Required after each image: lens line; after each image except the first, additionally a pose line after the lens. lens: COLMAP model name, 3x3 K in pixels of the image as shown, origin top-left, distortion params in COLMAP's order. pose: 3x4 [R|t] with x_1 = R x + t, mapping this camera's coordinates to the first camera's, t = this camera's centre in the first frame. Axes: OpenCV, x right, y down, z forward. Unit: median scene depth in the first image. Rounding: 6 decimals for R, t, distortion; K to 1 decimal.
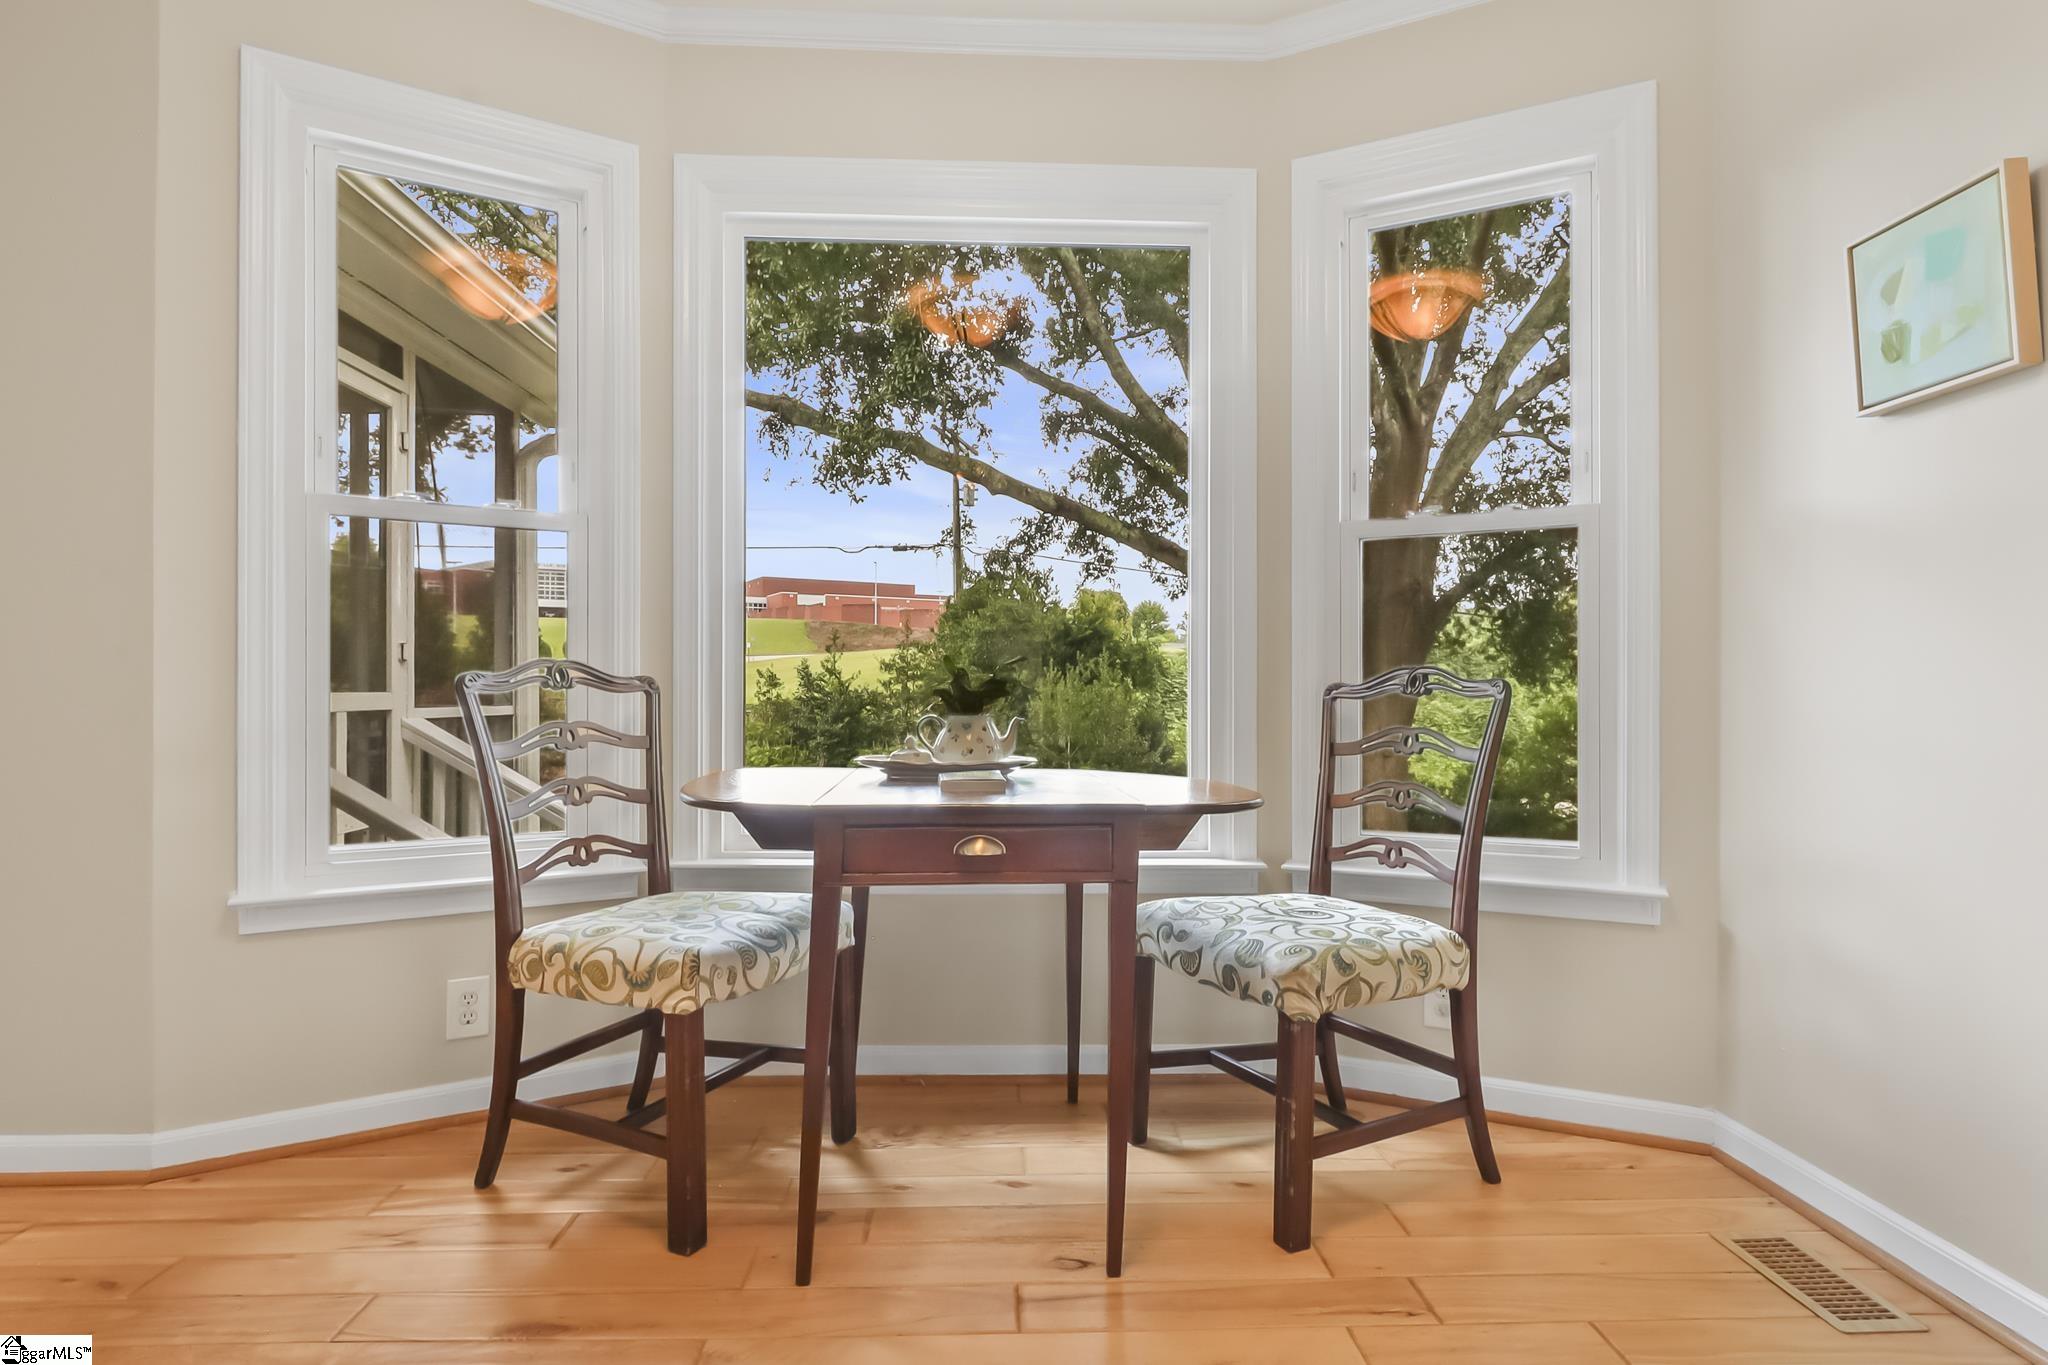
lens RADIAL K [[1101.1, 0, 1018.8], [0, 1101.1, 689.9], [0, 0, 1]] dist [0.001567, -0.001325]
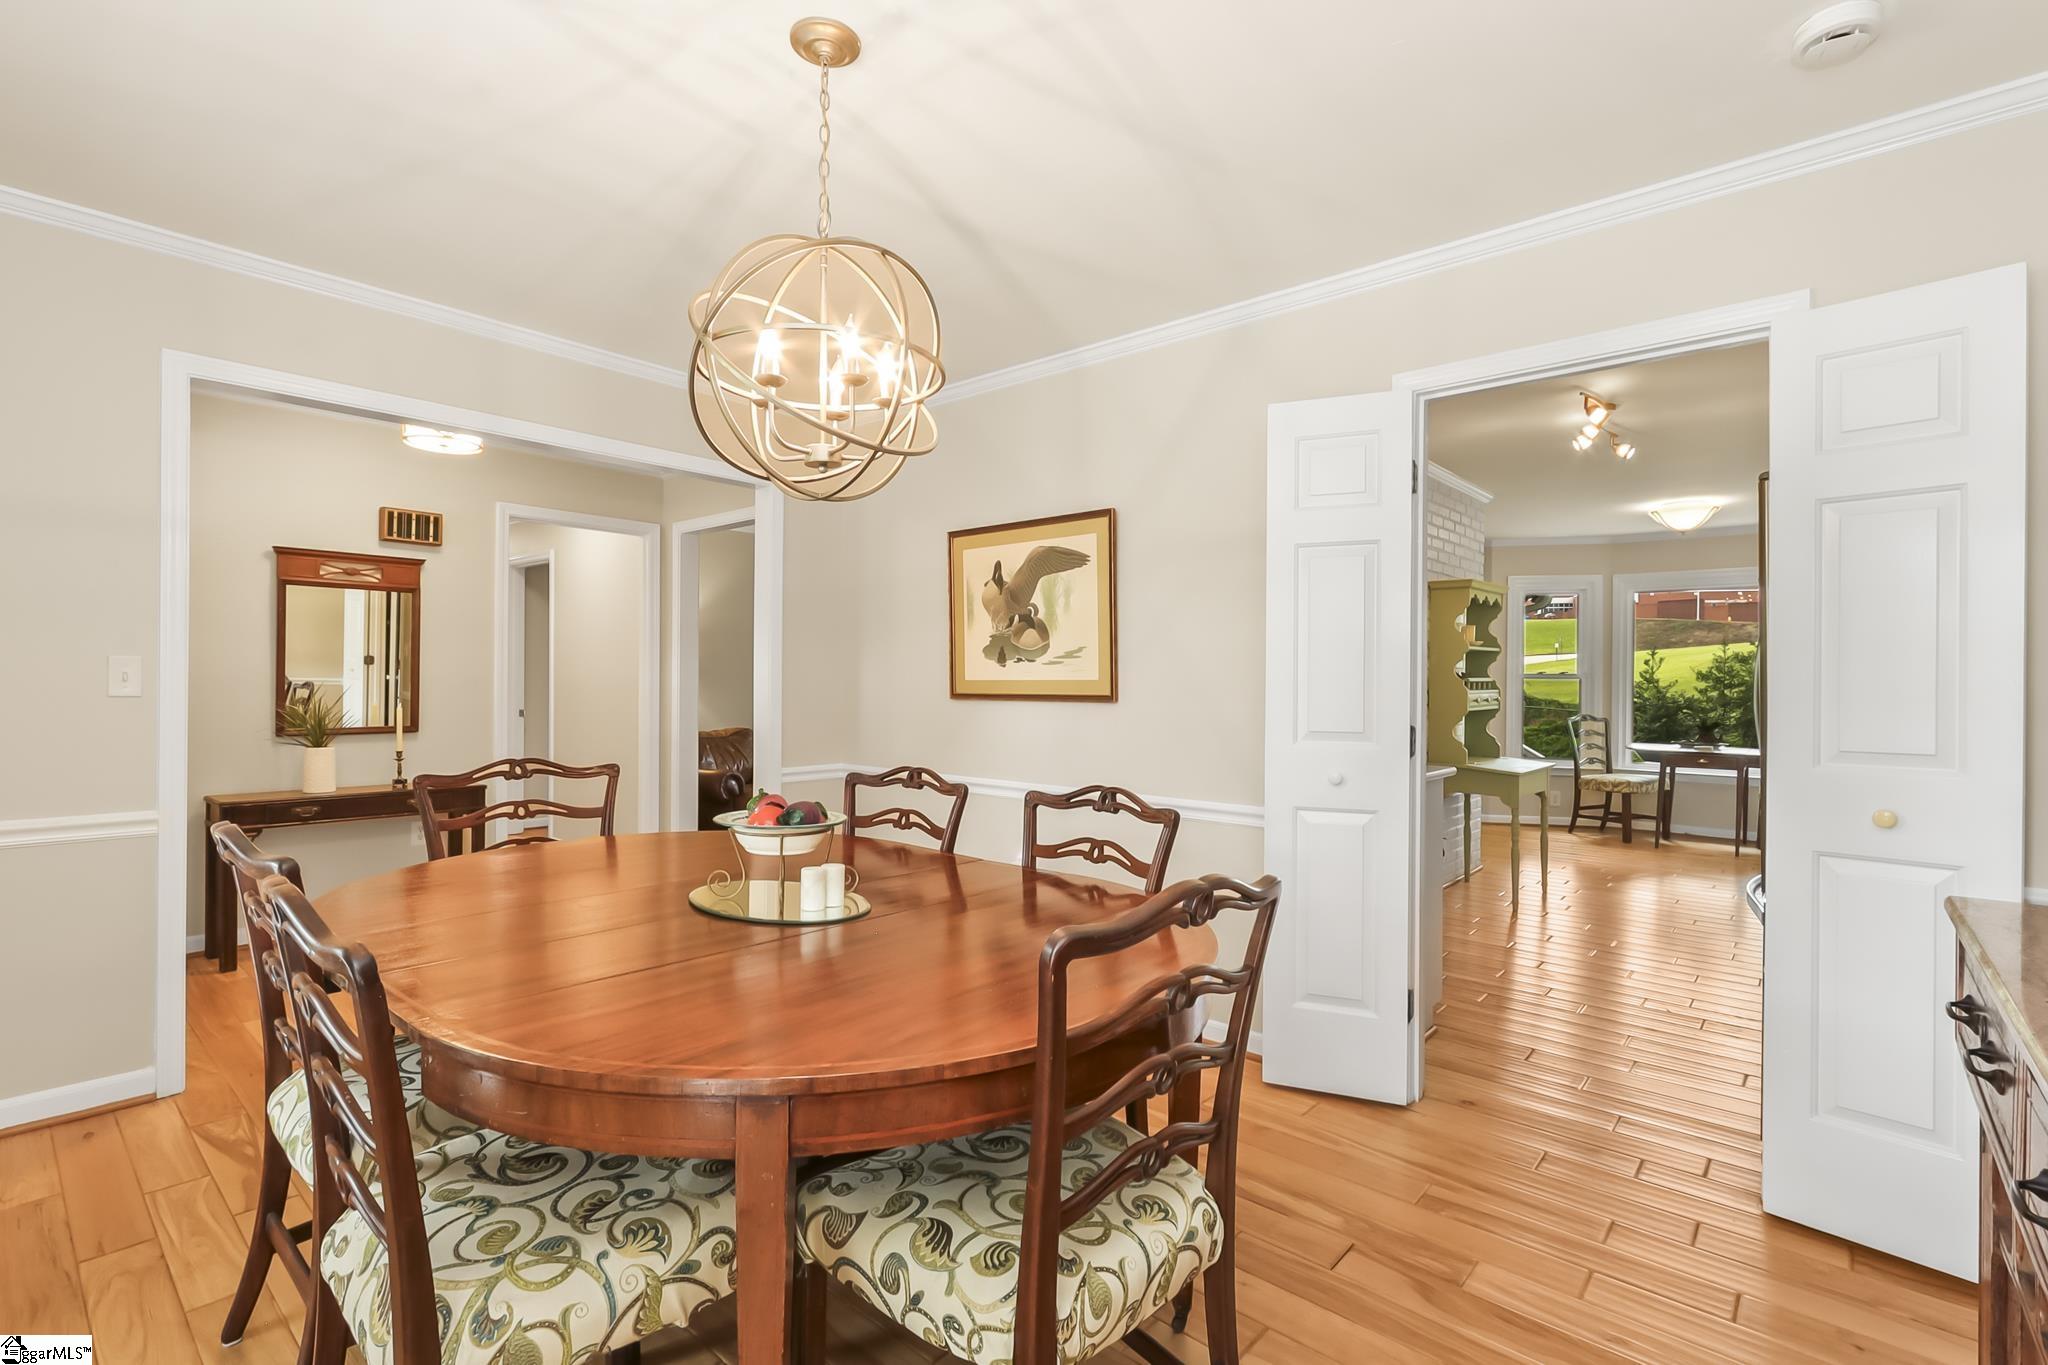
lens RADIAL K [[940.2, 0, 1021.3], [0, 940.2, 680.8], [0, 0, 1]] dist [-0.005792, -0.002197]
pose [[0.728333, 0.002899, -0.685217, 0.408605], [-0.004786, 0.999988, -0.000856, -0.126116], [0.685207, 0.003903, 0.728338, -2.727224]]
